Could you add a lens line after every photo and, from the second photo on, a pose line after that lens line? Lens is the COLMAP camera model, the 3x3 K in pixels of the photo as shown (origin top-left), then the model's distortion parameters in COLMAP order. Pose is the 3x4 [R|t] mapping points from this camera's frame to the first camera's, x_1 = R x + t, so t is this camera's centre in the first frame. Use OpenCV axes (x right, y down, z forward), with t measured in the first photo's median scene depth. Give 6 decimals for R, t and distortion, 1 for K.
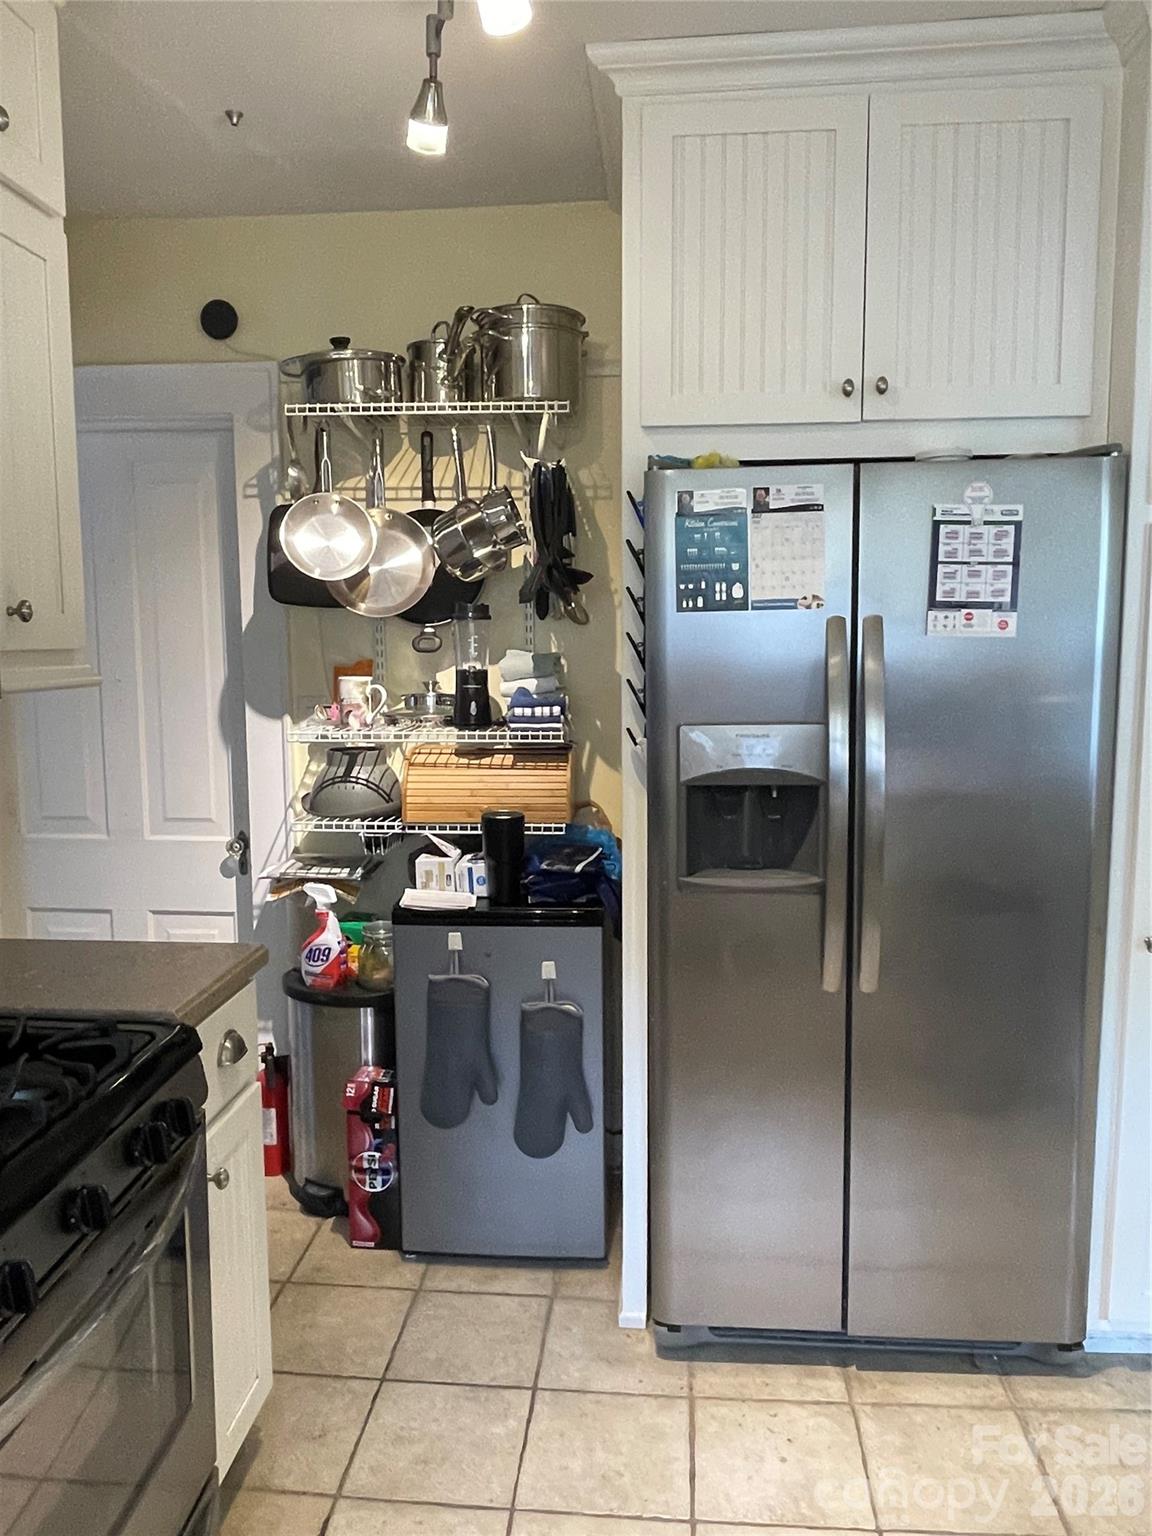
lens RADIAL K [[1087.1, 0, 576.4], [0, 1087.1, 764.0], [0, 0, 1]] dist [-0.000728, -0.014865]
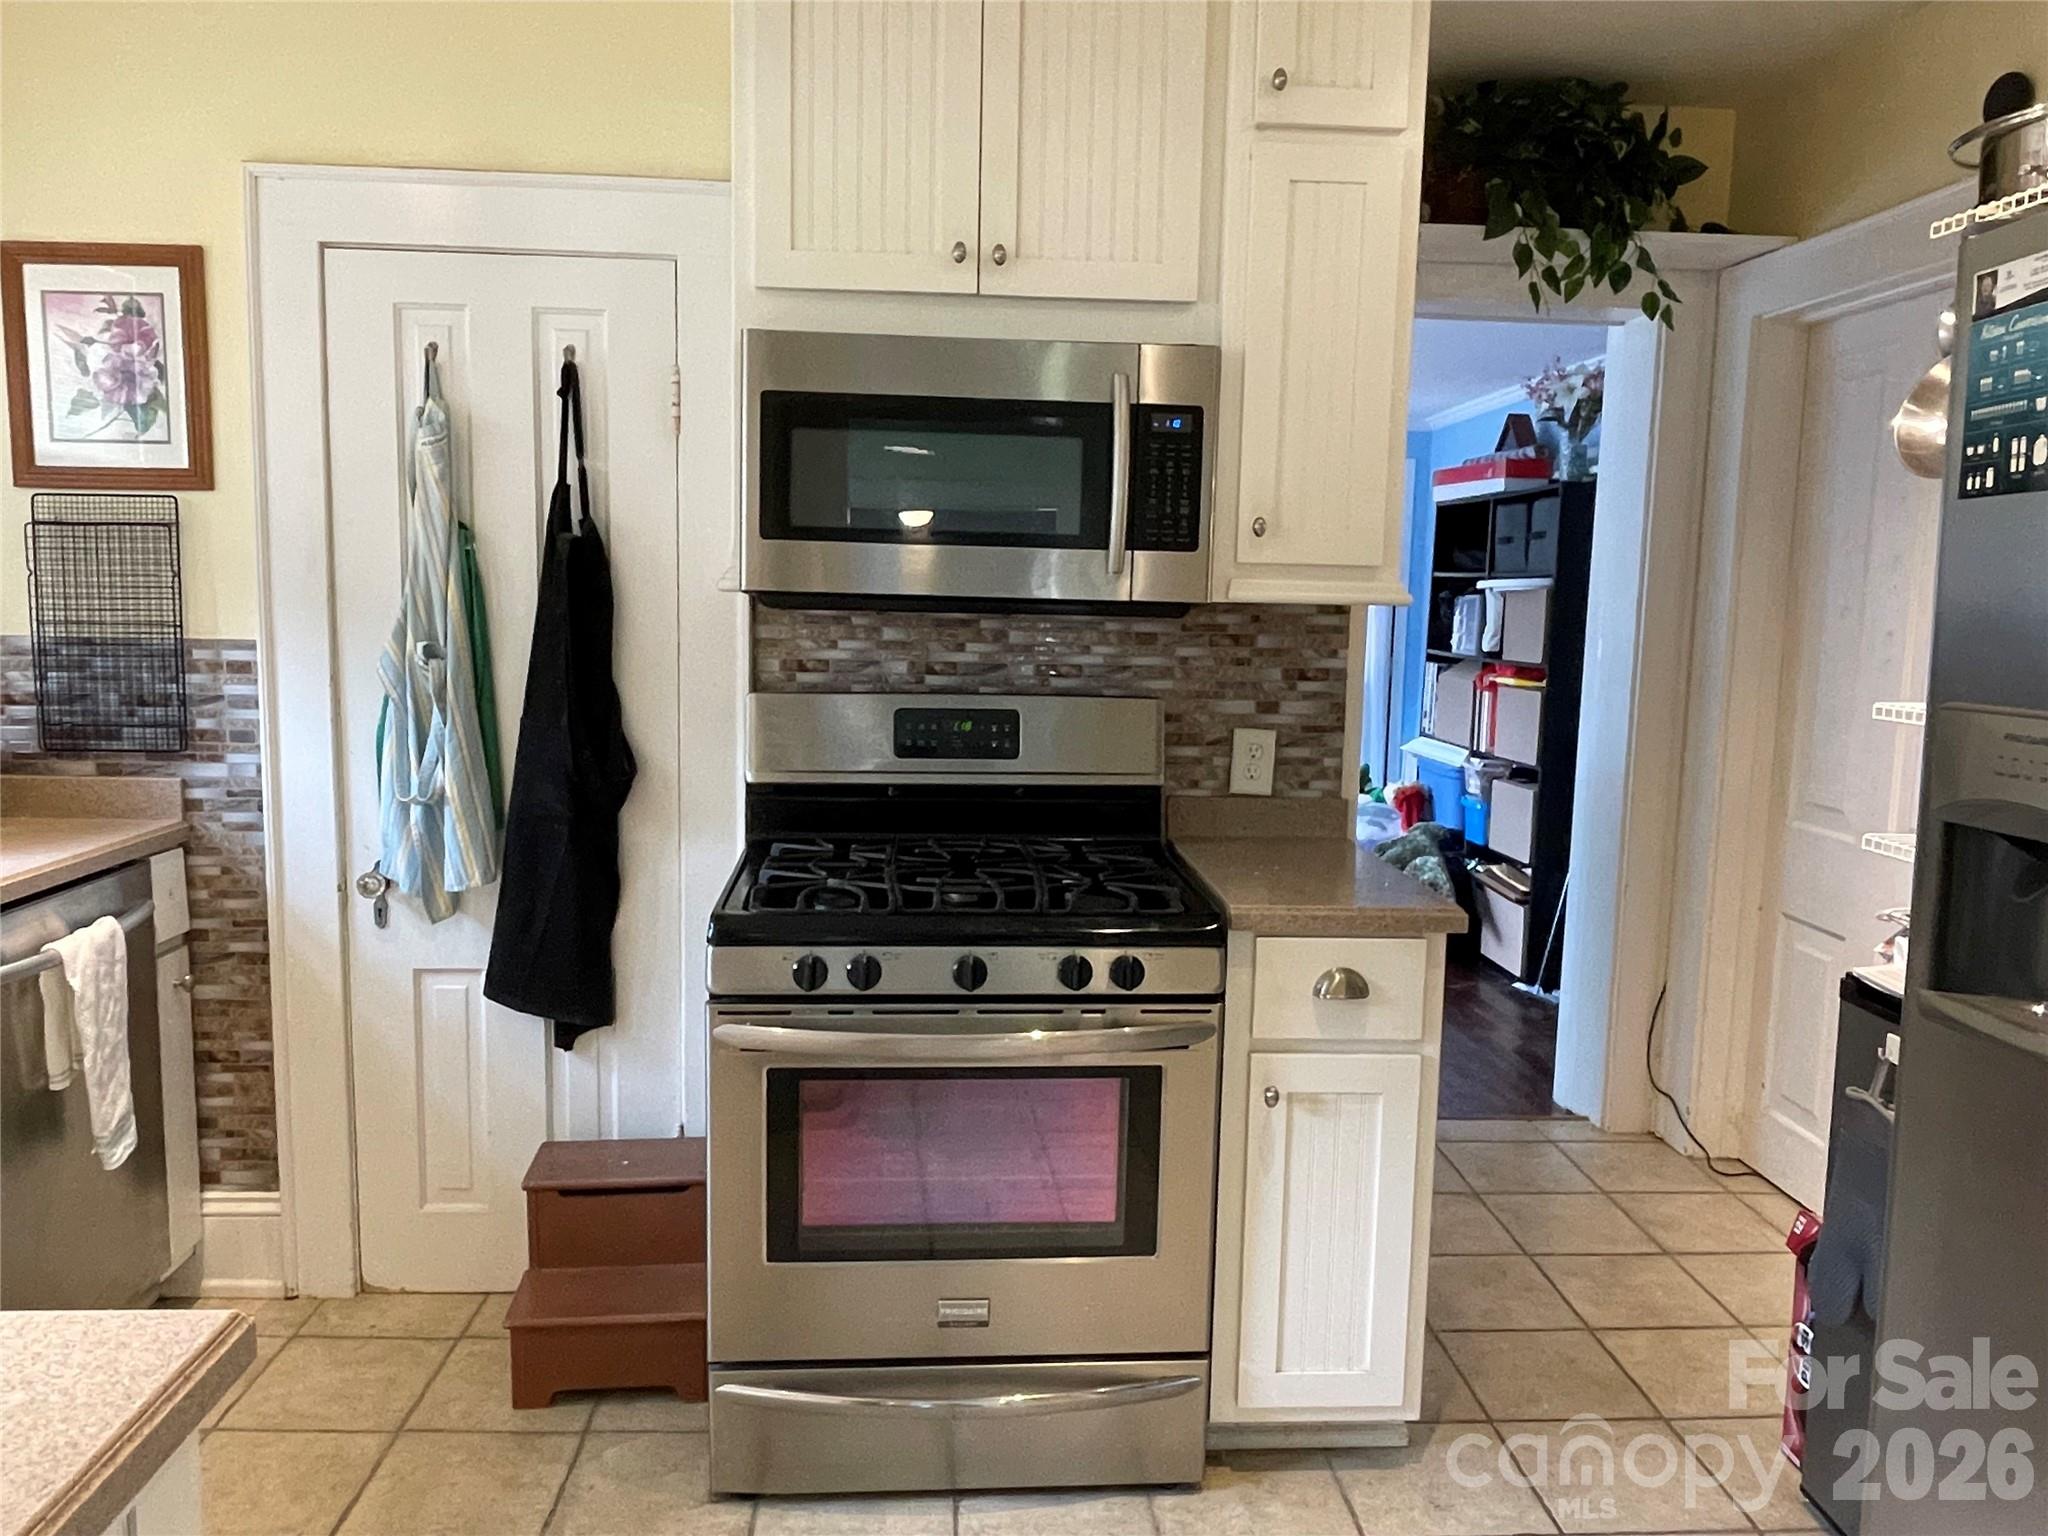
lens RADIAL K [[1449.5, 0, 1026.0], [0, 1449.5, 773.7], [0, 0, 1]] dist [-0.000728, -0.014865]
pose [[0.143864, 0.129294, -0.981115, 0.755048], [-0.129938, 0.985313, 0.110794, -0.024423], [0.981030, 0.111544, 0.158552, 0.446011]]
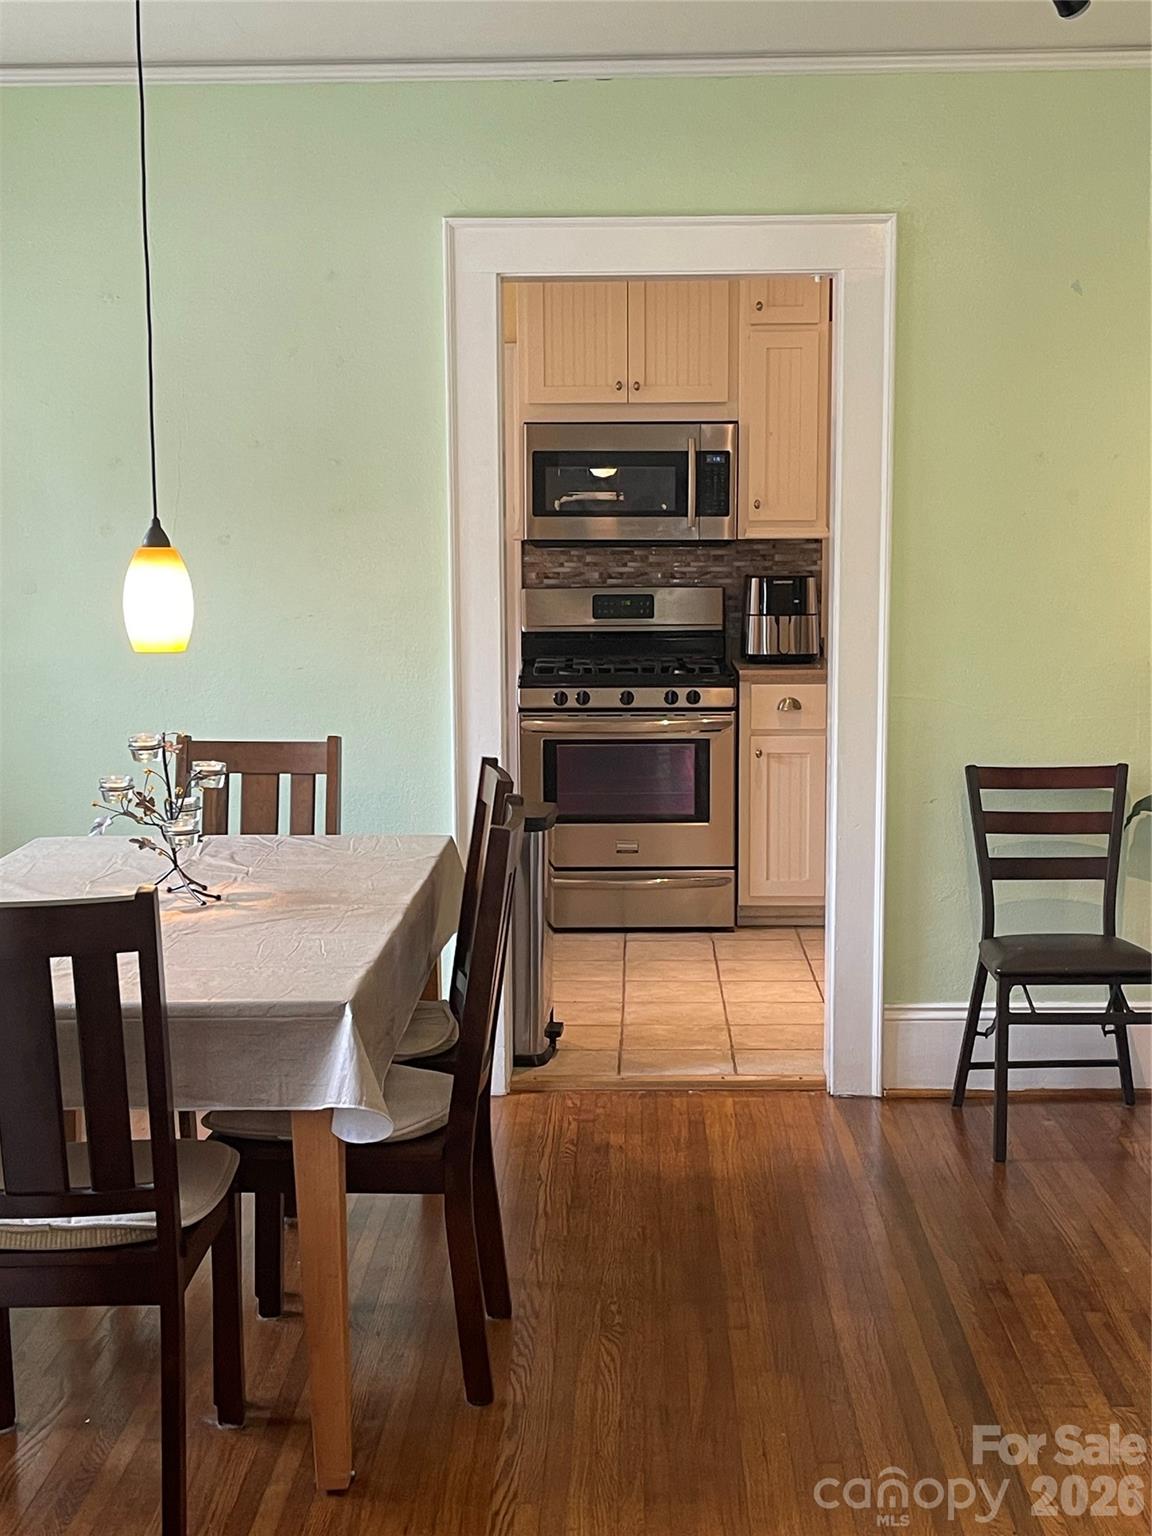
lens RADIAL K [[2045.7, 0, 574.3], [0, 2045.7, 771.2], [0, 0, 1]] dist [0.007387, 0.000000]
pose [[0.052431, 0.123859, -0.990914, 2.094961], [-0.103189, 0.987639, 0.117990, -0.034292], [0.993279, 0.096064, 0.064564, 0.358273]]
